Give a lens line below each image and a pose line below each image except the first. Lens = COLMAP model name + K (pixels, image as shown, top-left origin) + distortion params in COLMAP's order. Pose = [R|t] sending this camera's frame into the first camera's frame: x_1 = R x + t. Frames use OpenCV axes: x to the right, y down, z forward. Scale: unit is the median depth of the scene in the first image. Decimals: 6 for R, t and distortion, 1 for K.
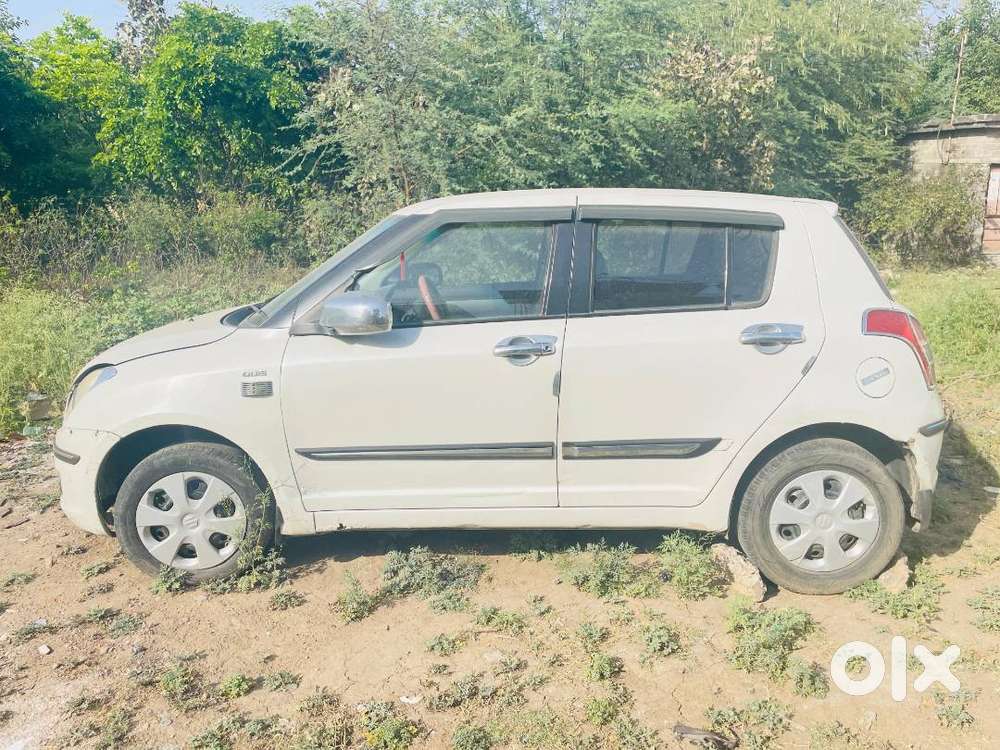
lens RADIAL K [[740.6, 0, 500.0], [0, 740.6, 375.0], [0, 0, 1]] dist [0.093369, -0.112766]
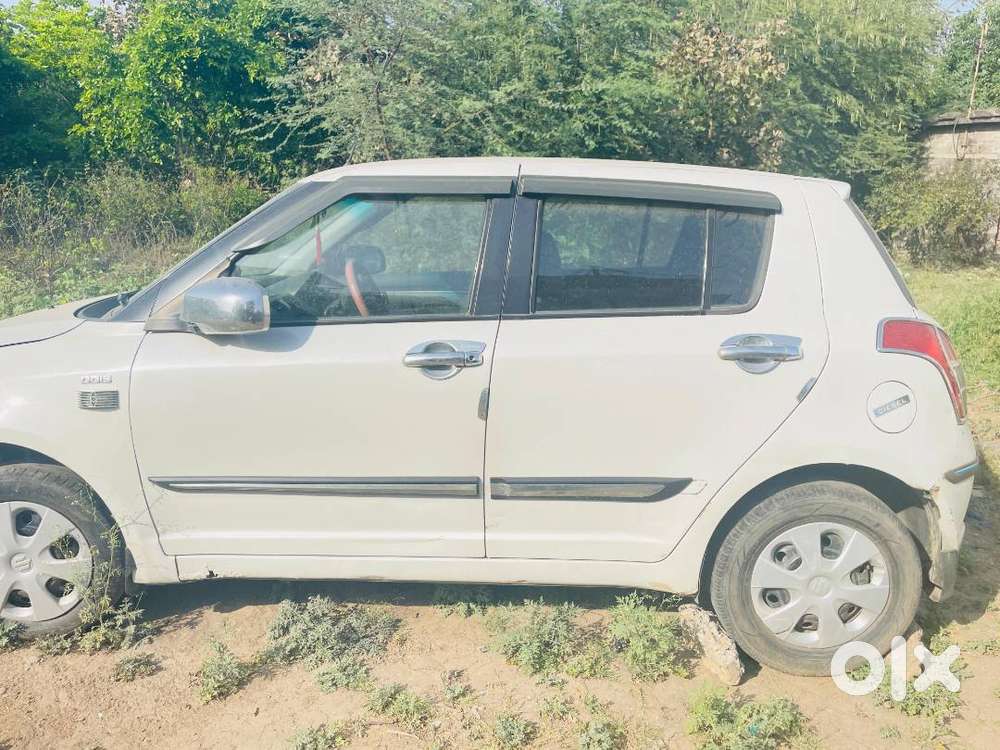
lens RADIAL K [[740.6, 0, 500.0], [0, 740.6, 375.0], [0, 0, 1]] dist [0.093369, -0.112766]
pose [[0.999629, 0.027039, -0.003423, 0.090579], [-0.026981, 0.999508, 0.016004, -0.029595], [0.003855, -0.015906, 0.999866, 0.208170]]
